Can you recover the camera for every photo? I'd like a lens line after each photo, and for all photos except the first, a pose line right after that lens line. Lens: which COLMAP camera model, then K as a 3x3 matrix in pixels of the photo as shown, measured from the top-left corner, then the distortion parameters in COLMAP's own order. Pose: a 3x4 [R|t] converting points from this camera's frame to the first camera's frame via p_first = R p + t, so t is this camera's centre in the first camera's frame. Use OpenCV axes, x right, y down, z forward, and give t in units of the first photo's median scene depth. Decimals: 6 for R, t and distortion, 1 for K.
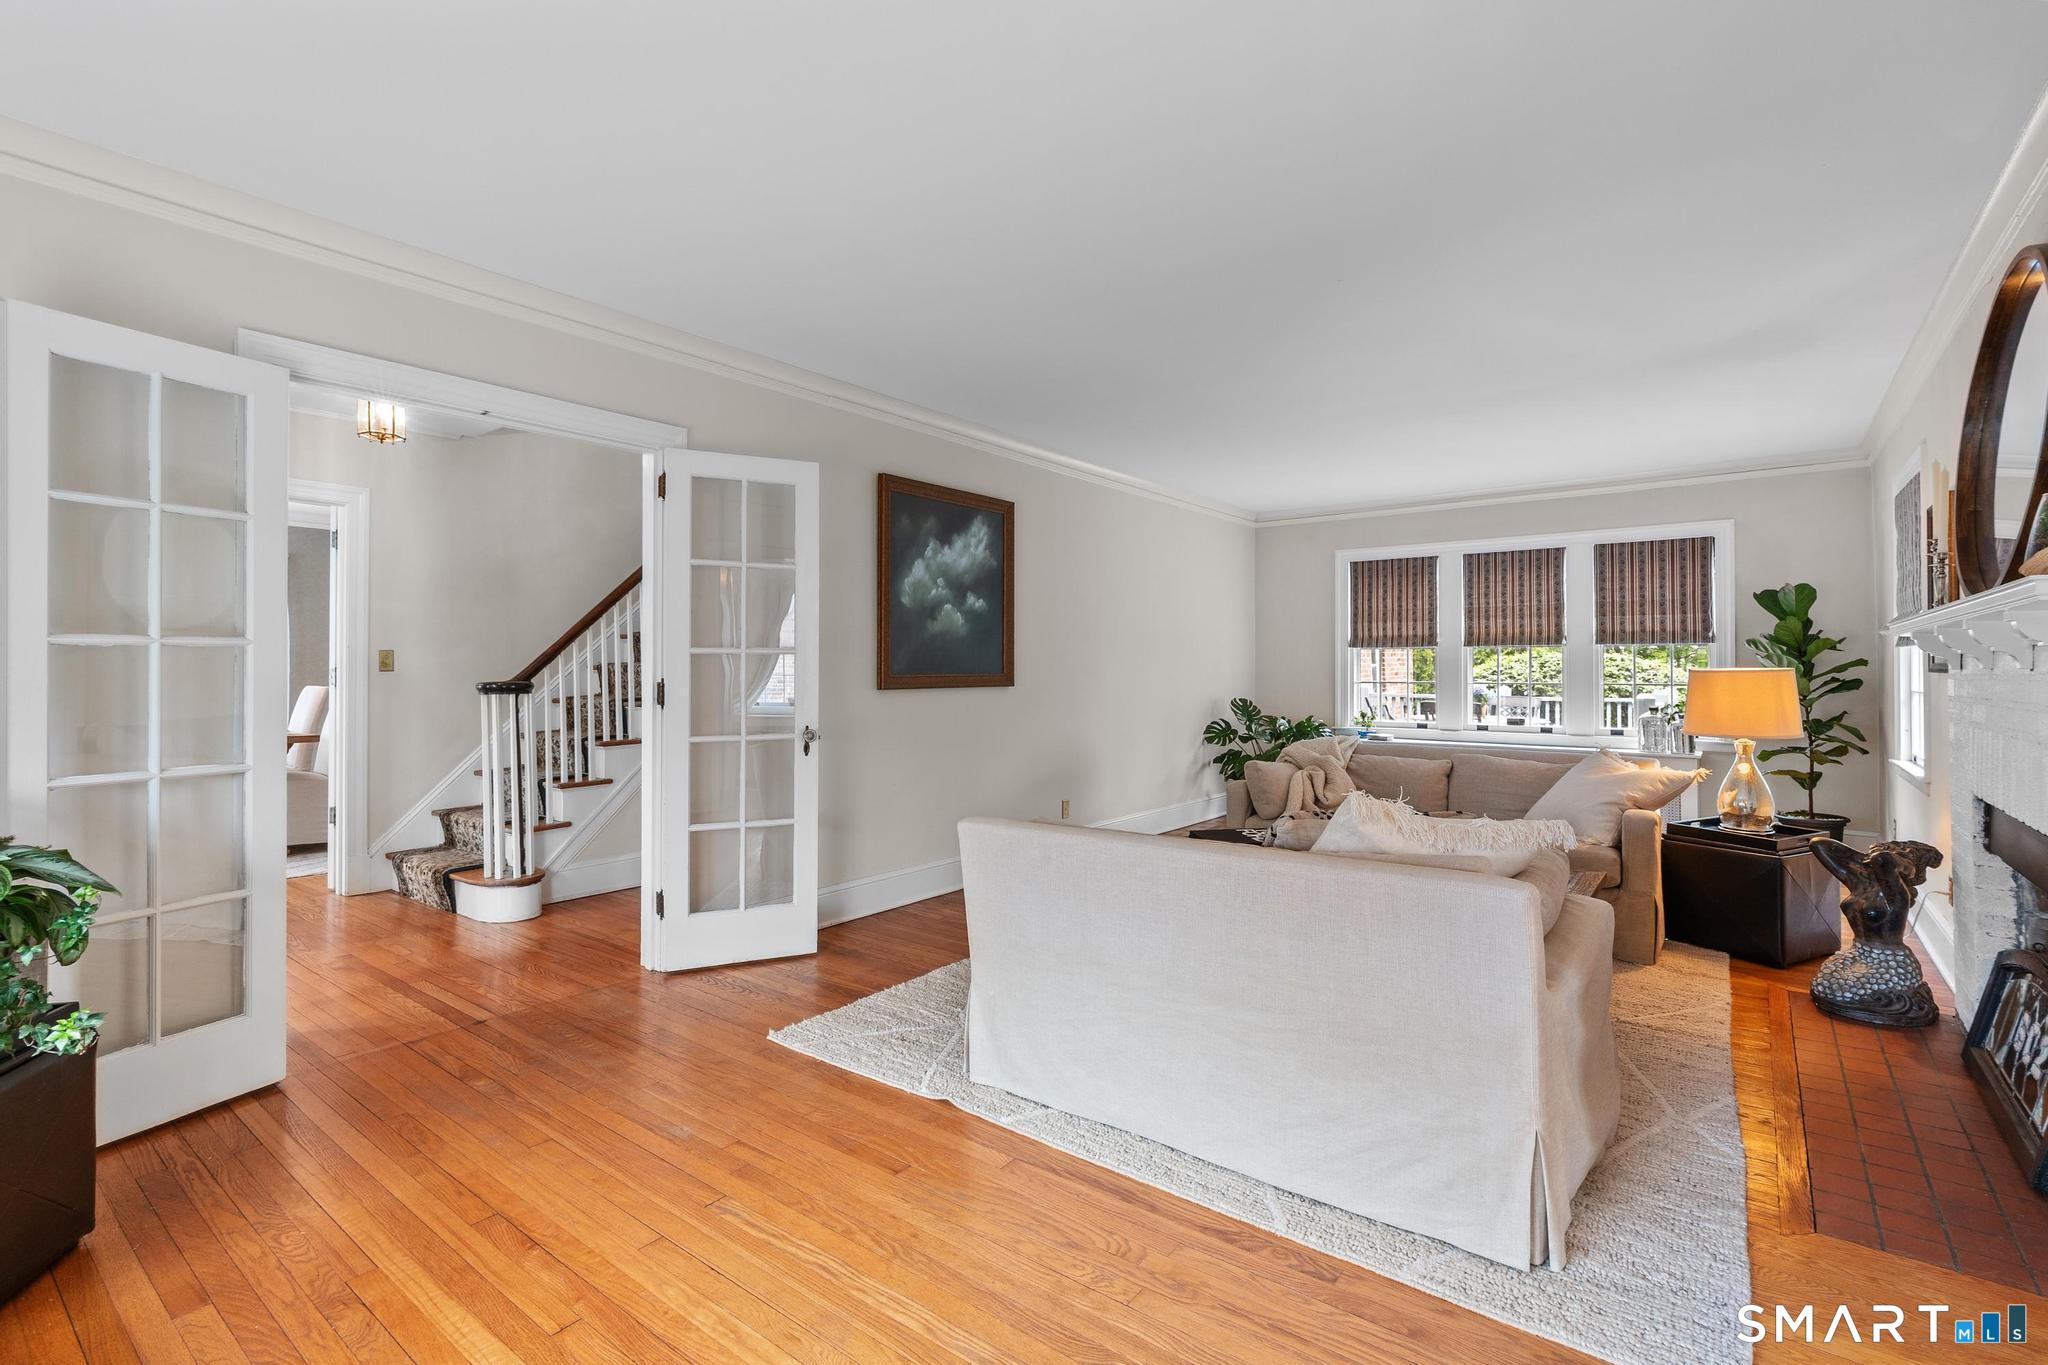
lens RADIAL K [[932.8, 0, 1008.3], [0, 932.8, 681.8], [0, 0, 1]] dist [-0.019739, 0.004363]
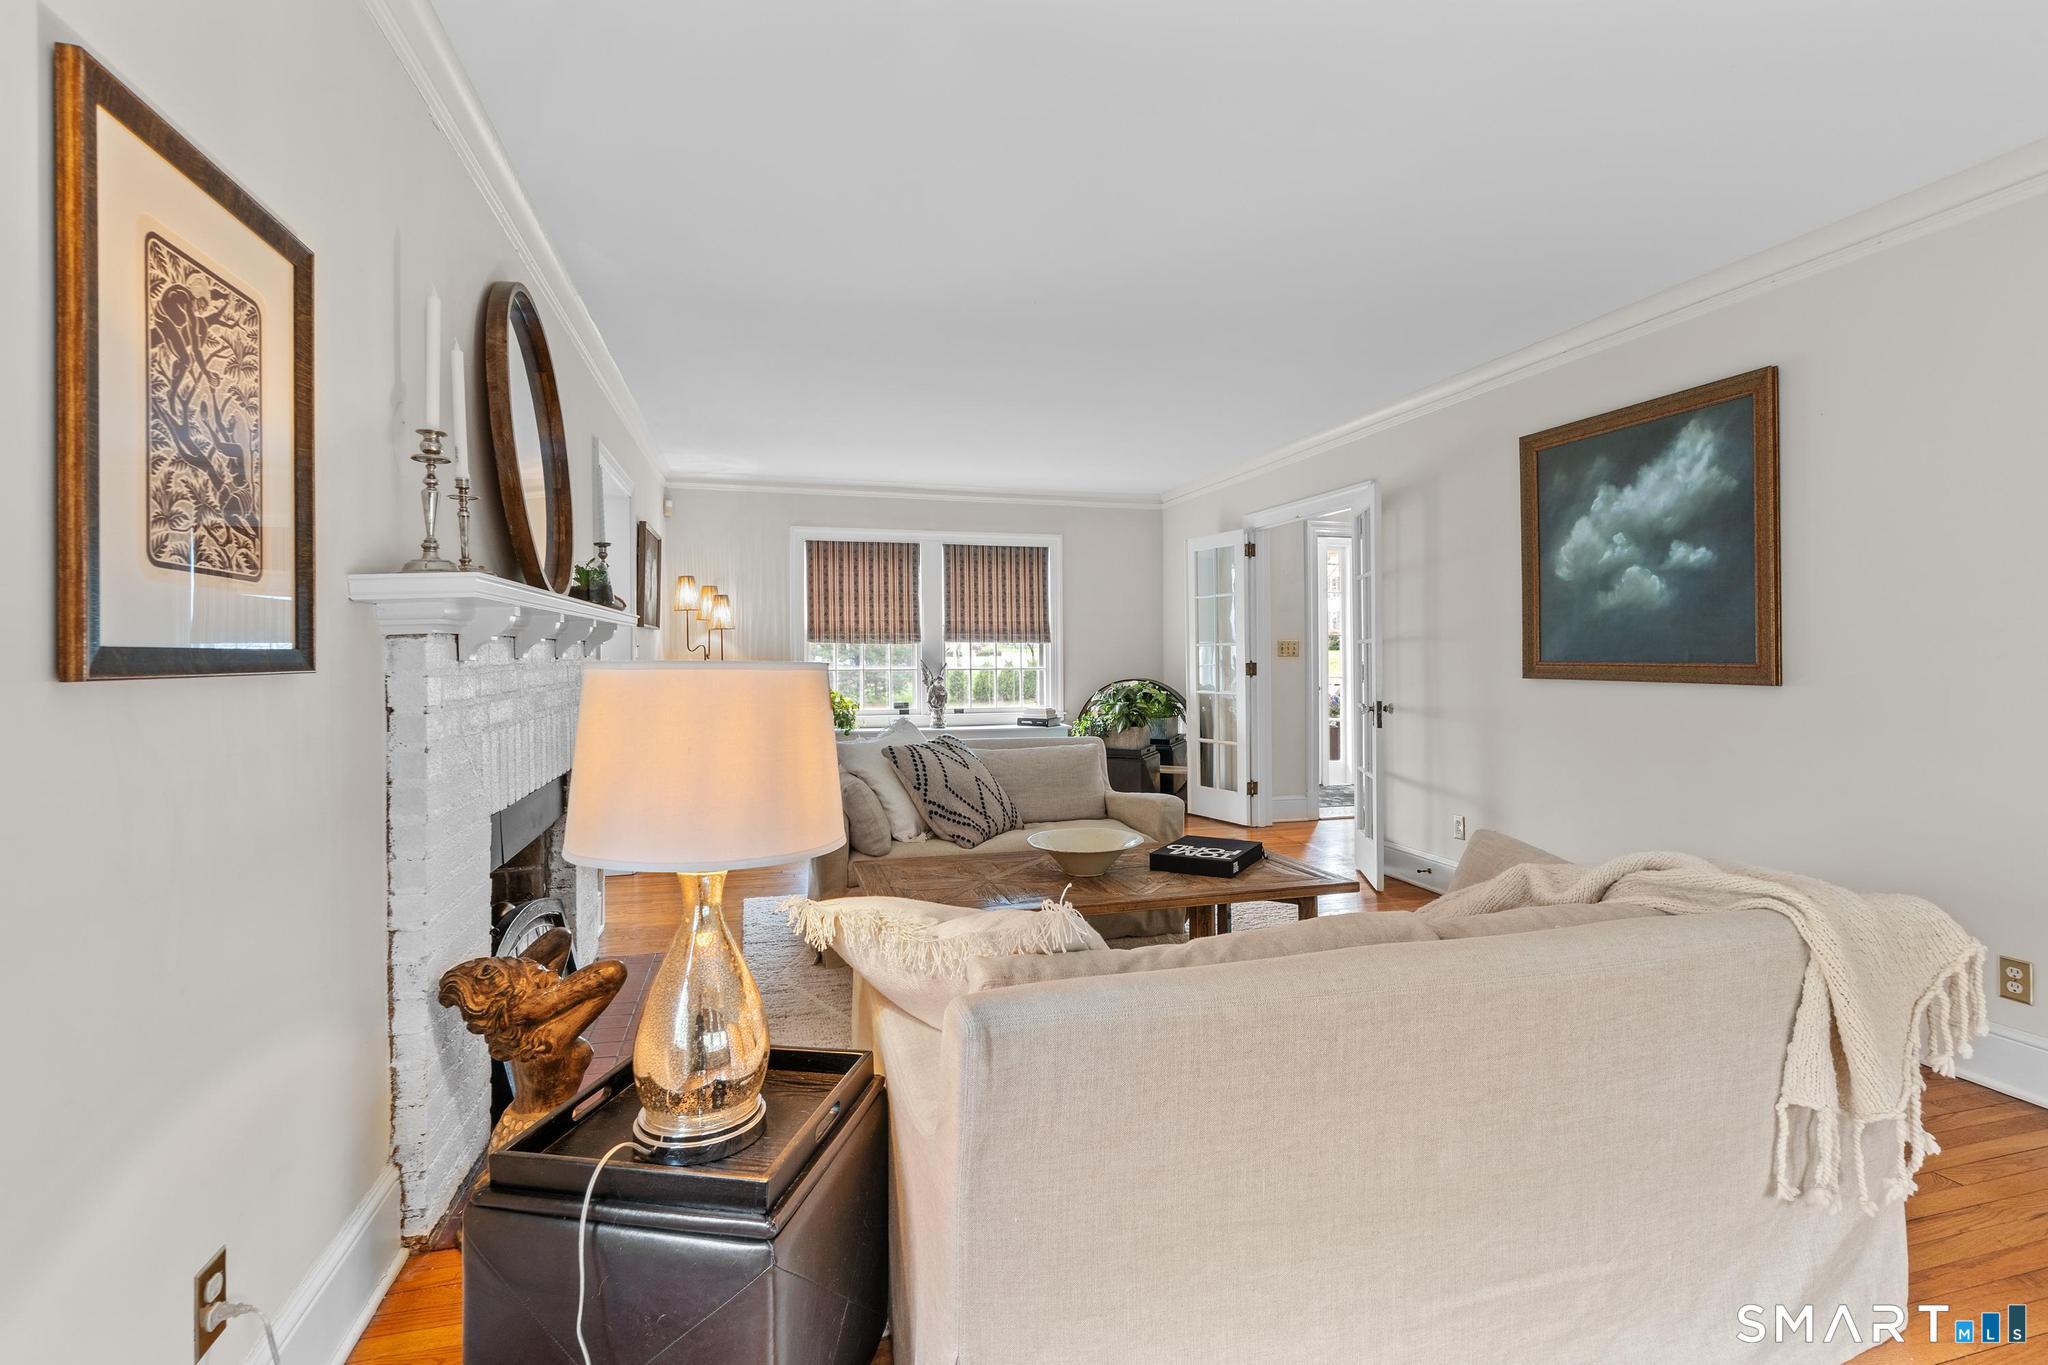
lens RADIAL K [[932.8, 0, 1007.1], [0, 932.8, 649.4], [0, 0, 1]] dist [-0.019739, 0.004363]
pose [[-0.592369, -0.001763, -0.805665, 0.639581], [-0.005662, 0.999982, 0.001975, -0.013894], [0.805647, 0.005732, -0.592368, 0.825030]]
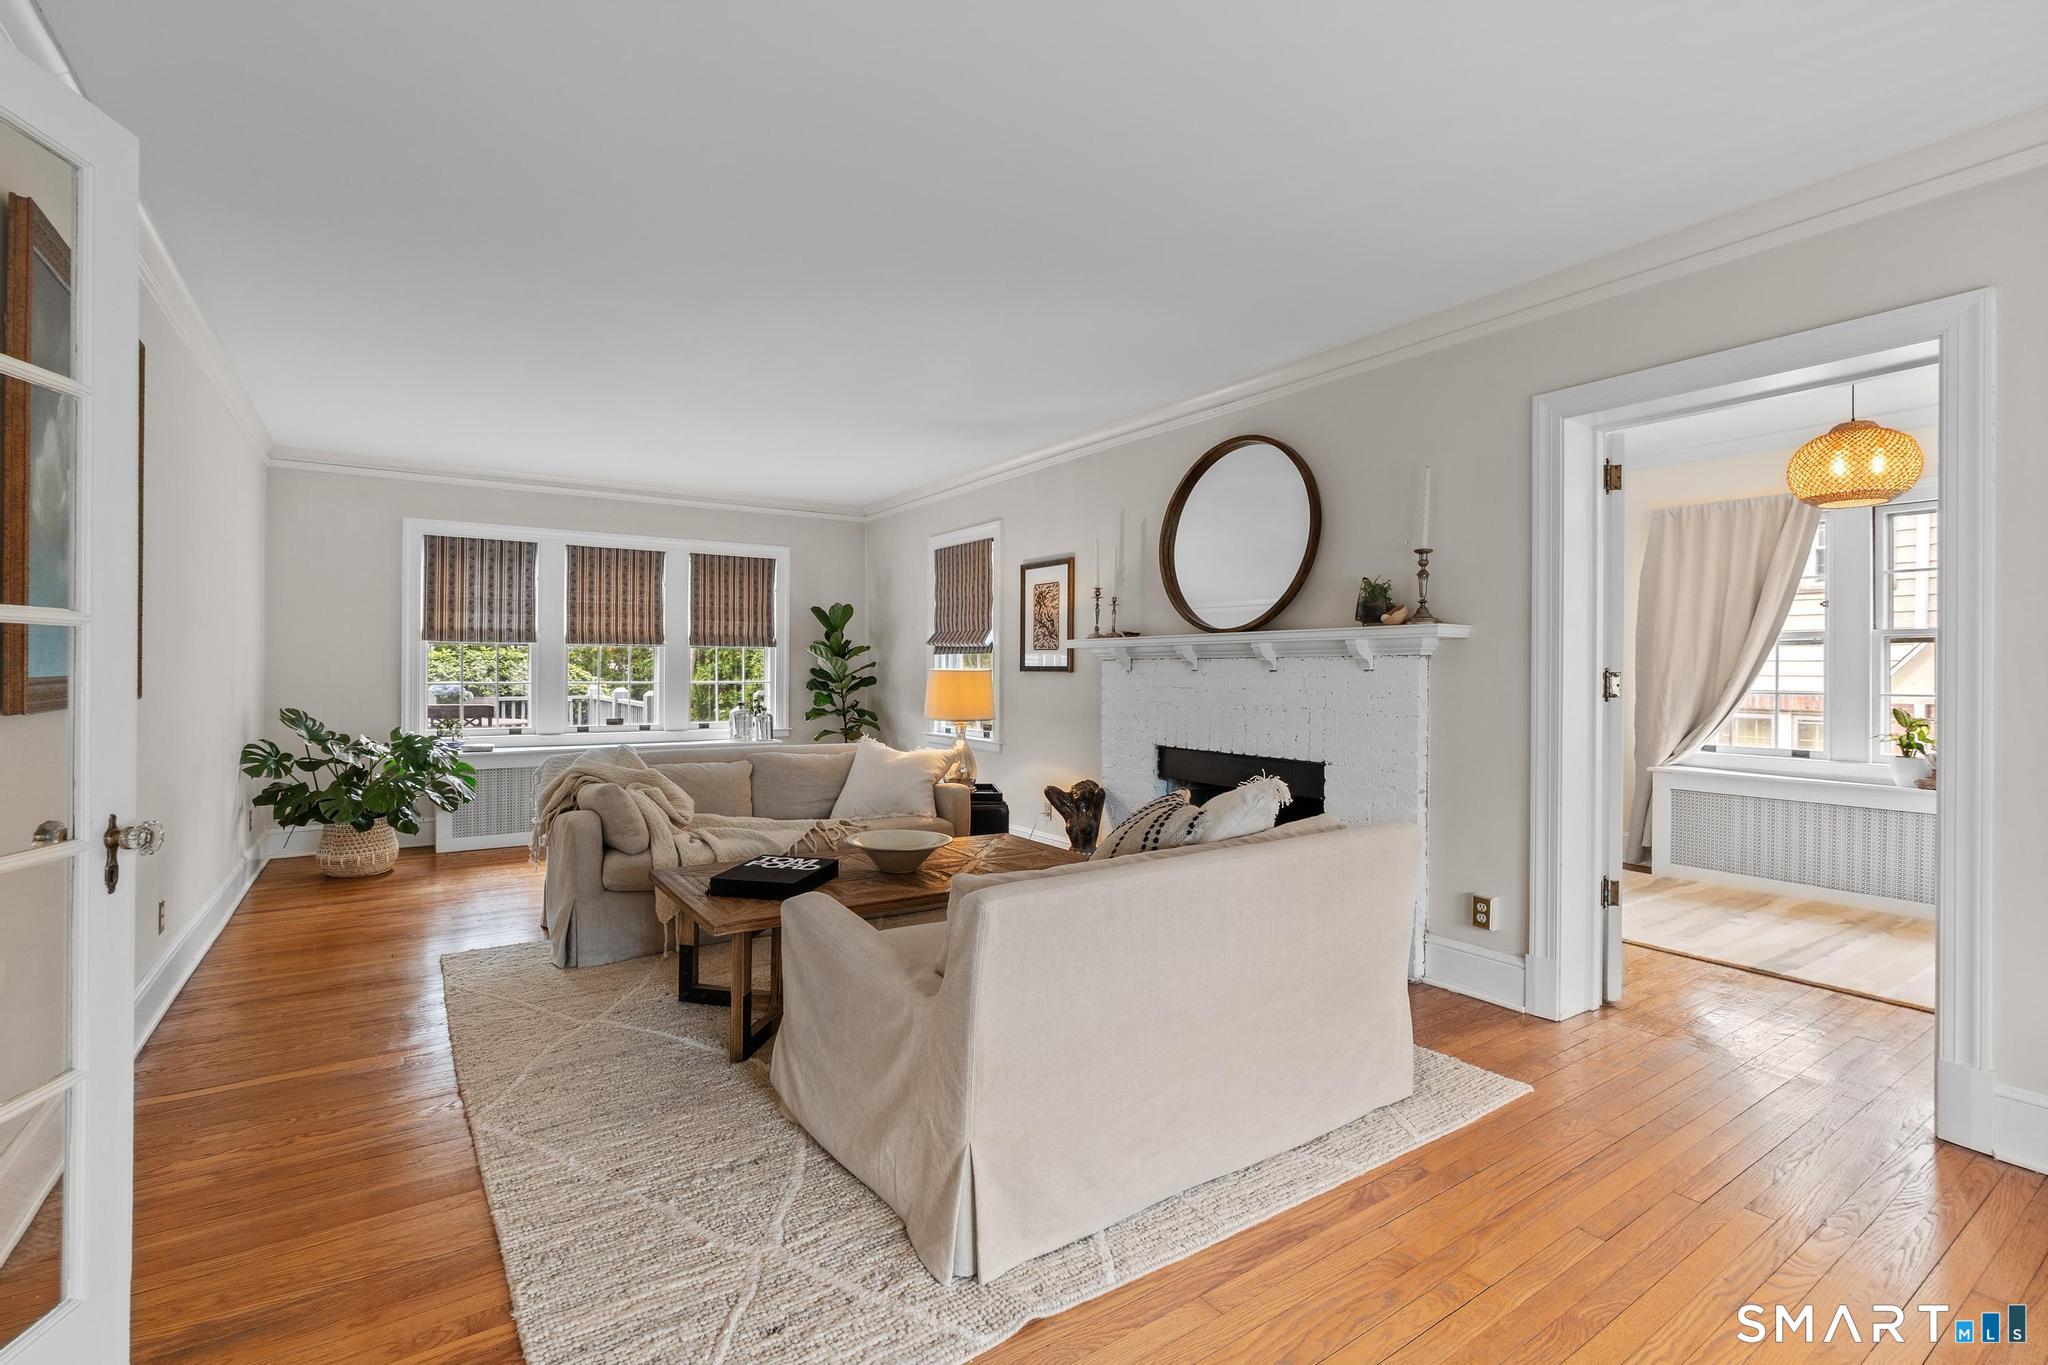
lens RADIAL K [[932.8, 0, 1006.1], [0, 932.8, 661.0], [0, 0, 1]] dist [-0.019739, 0.004363]
pose [[0.314144, 0.010392, 0.949319, -0.287034], [0.006428, 0.999894, -0.013073, -0.006334], [-0.949354, 0.010210, 0.314044, 0.325282]]
